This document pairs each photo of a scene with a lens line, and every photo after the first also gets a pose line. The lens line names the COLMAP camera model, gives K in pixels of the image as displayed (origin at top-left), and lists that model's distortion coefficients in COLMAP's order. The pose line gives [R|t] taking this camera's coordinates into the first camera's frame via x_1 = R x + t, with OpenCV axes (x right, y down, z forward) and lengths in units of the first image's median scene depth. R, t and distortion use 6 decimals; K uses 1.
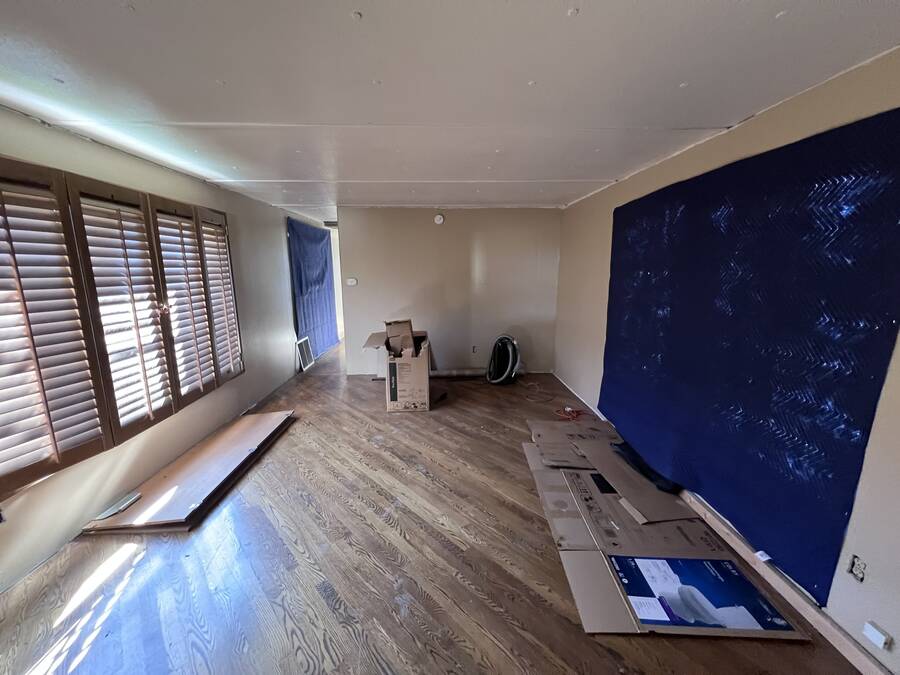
lens RADIAL K [[356.4, 0, 448.3], [0, 356.4, 340.5], [0, 0, 1]] dist [-0.002354, -0.000461]
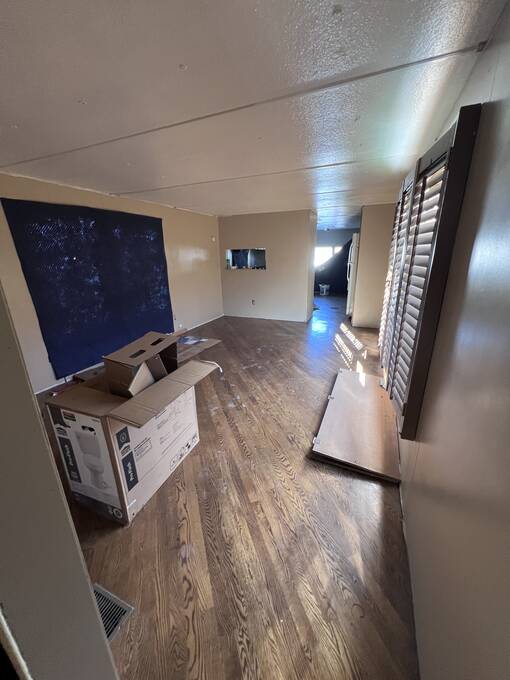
lens RADIAL K [[269.3, 0, 256.6], [0, 269.3, 336.2], [0, 0, 1]] dist [-0.002354, -0.000461]
pose [[-0.906539, -0.110357, 0.407441, -0.703760], [0.103459, 0.877695, 0.467918, -0.373877], [-0.409247, 0.466339, -0.784248, 1.826369]]
